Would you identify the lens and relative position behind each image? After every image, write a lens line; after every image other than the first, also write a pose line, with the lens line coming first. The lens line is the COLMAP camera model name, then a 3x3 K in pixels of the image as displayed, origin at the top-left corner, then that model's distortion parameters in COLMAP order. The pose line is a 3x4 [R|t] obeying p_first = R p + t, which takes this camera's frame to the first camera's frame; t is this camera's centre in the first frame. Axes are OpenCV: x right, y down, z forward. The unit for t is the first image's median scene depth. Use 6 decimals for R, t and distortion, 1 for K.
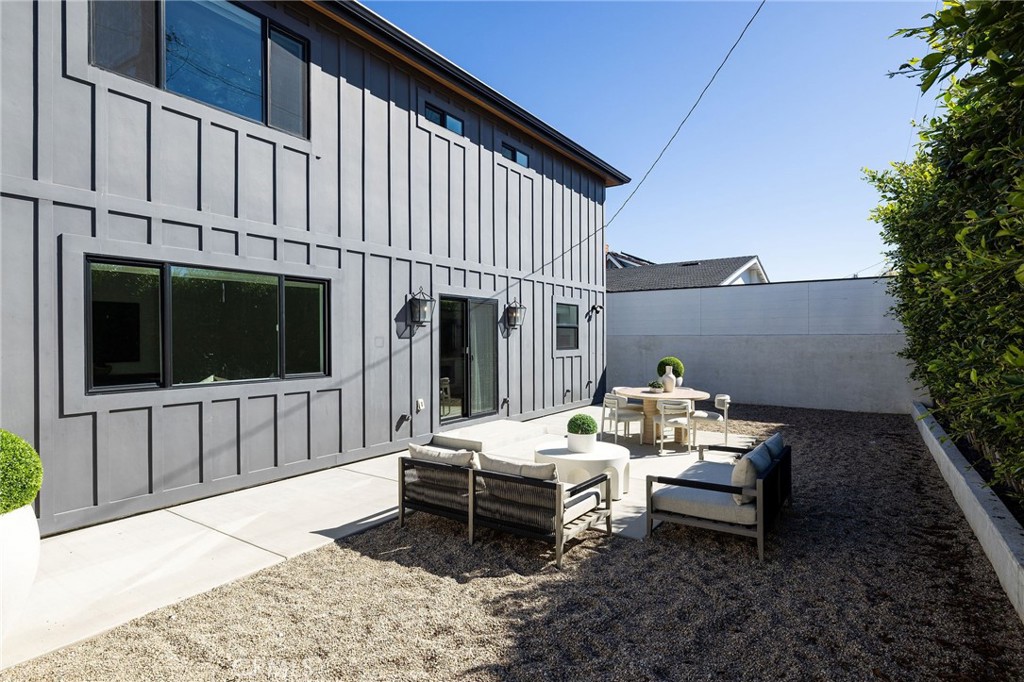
lens RADIAL K [[525.3, 0, 512.0], [0, 525.3, 341.0], [0, 0, 1]] dist [0.000097, 0.000032]
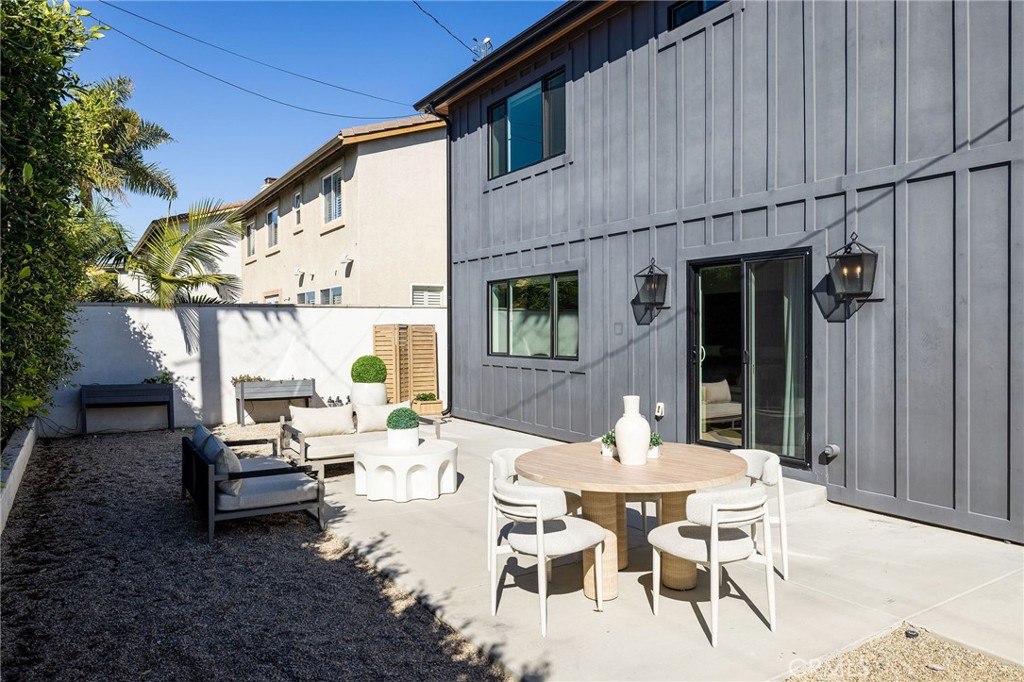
lens RADIAL K [[720.5, 0, 512.0], [0, 720.5, 341.0], [0, 0, 1]] dist [0.003389, 0.000167]
pose [[-0.415944, 0.019072, -0.909190, 0.802909], [-0.000531, 0.999775, 0.021215, -0.002490], [0.909390, 0.009307, -0.415840, 1.135968]]
